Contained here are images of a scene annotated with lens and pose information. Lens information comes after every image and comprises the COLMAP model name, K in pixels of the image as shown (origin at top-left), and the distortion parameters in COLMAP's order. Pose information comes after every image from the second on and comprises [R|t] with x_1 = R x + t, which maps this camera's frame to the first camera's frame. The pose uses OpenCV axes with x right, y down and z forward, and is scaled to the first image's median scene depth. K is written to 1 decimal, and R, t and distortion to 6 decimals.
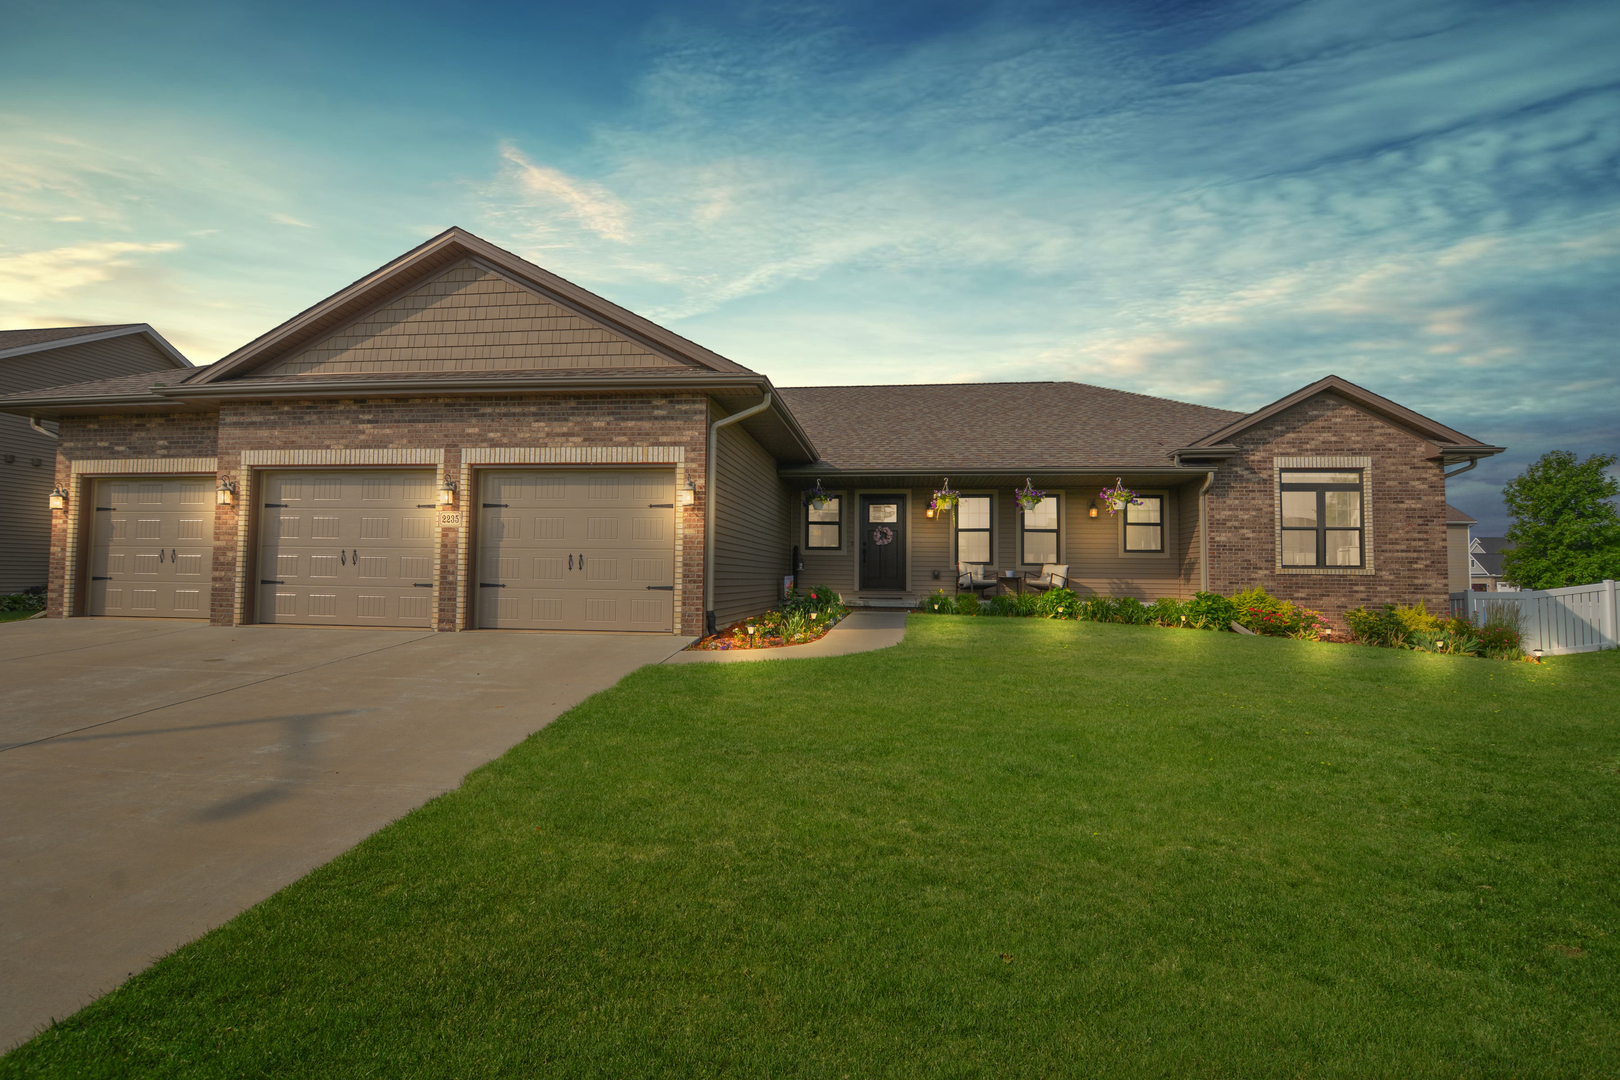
lens RADIAL K [[828.2, 0, 799.1], [0, 828.2, 530.0], [0, 0, 1]] dist [0.020930, -0.020338]
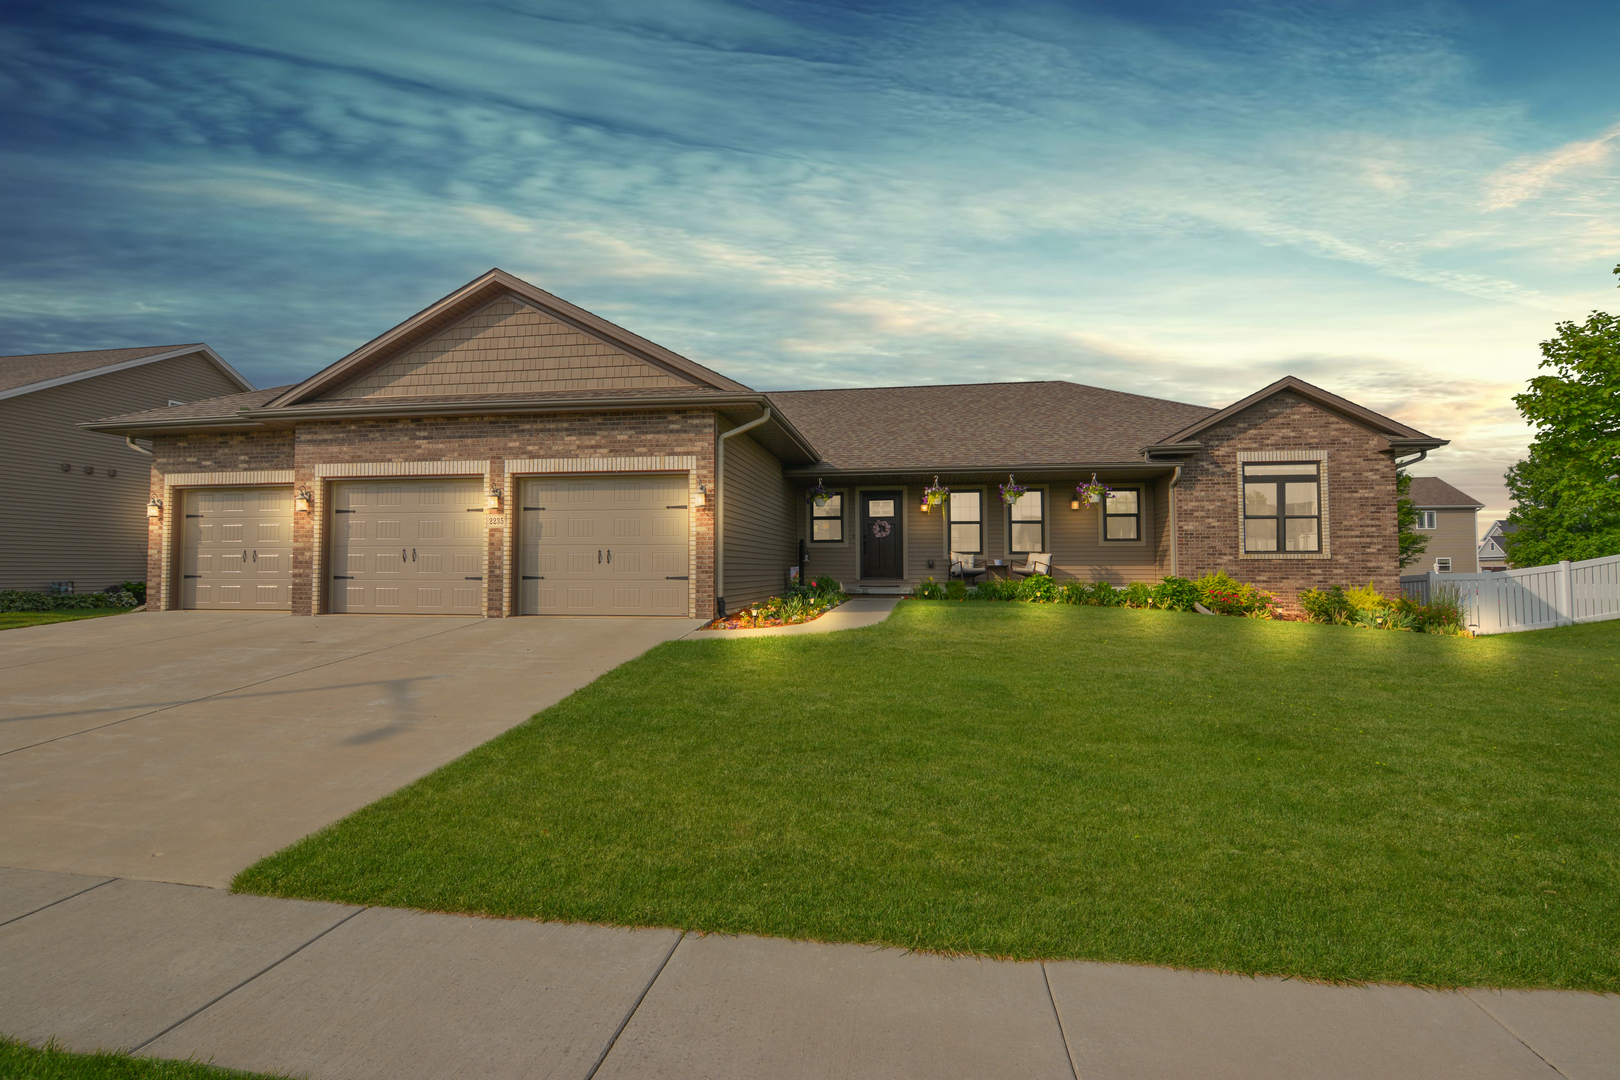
lens RADIAL K [[828.2, 0, 799.1], [0, 828.2, 530.0], [0, 0, 1]] dist [0.020930, -0.020338]
pose [[0.999638, -0.014104, -0.022910, 0.024762], [0.014314, 0.999857, 0.009019, -0.004240], [0.022780, -0.009344, 0.999697, -0.124989]]
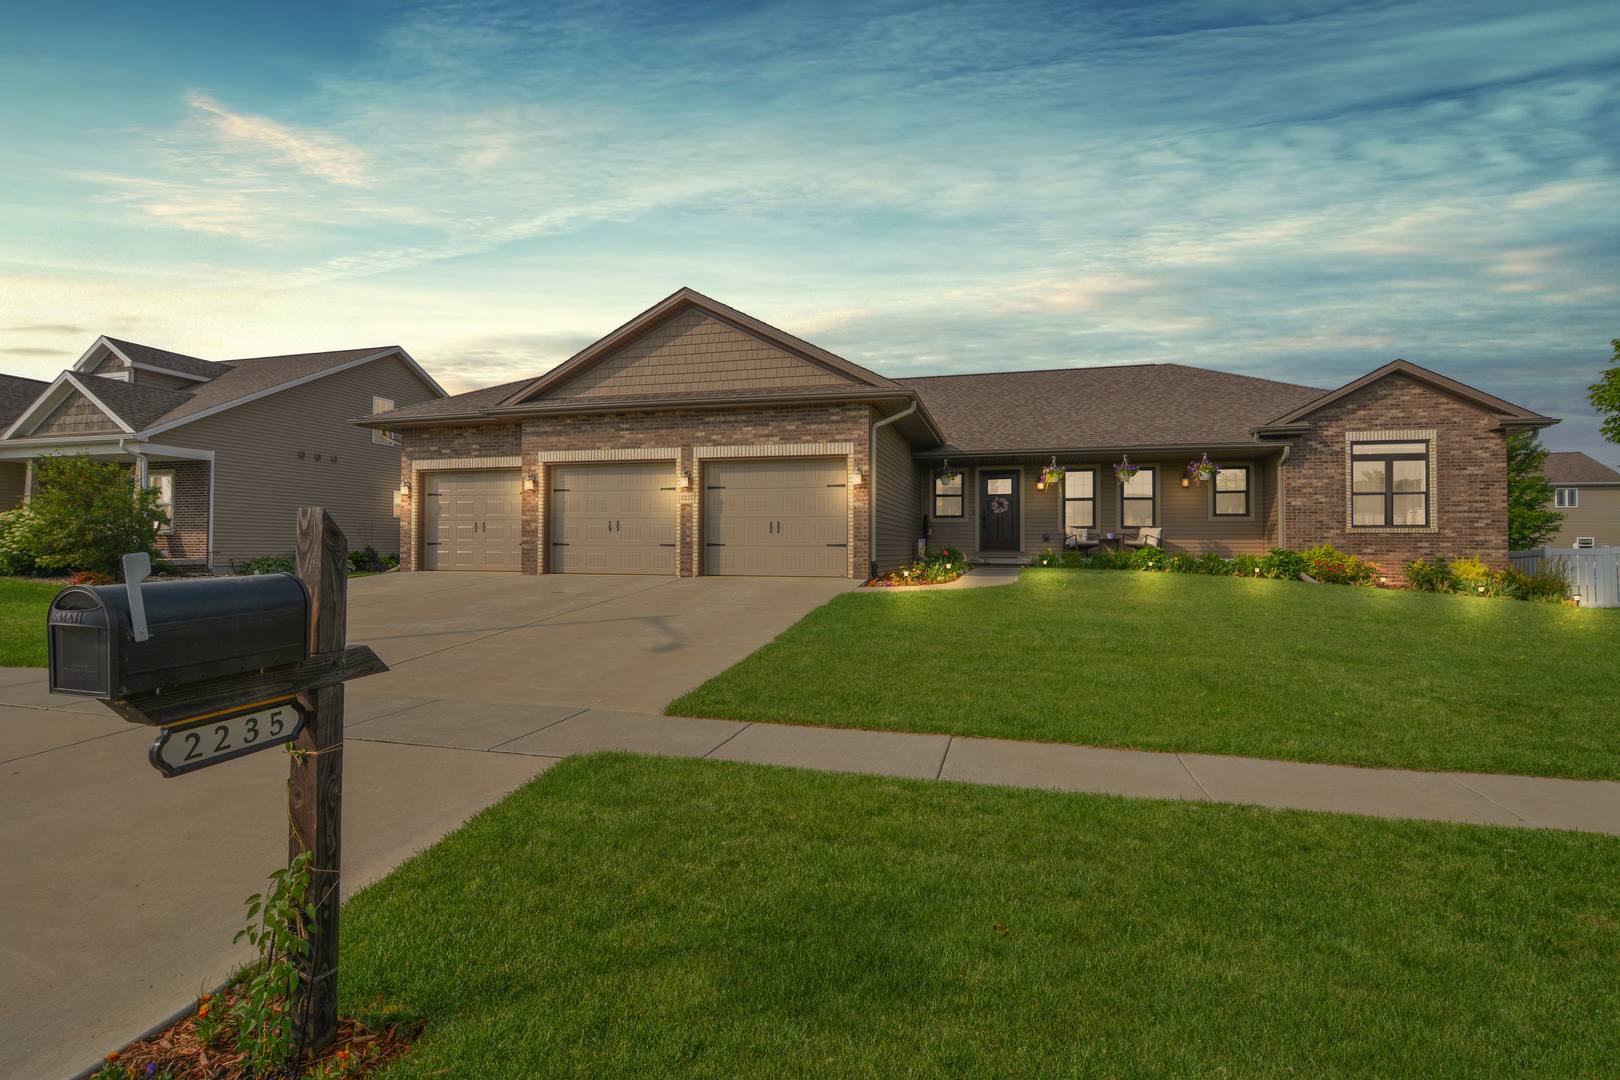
lens RADIAL K [[828.2, 0, 799.1], [0, 828.2, 530.0], [0, 0, 1]] dist [0.020930, -0.020338]
pose [[0.991219, -0.011243, -0.131749, -0.038975], [0.015621, 0.999358, 0.032242, -0.000766], [0.131302, -0.034017, 0.990759, -0.304418]]
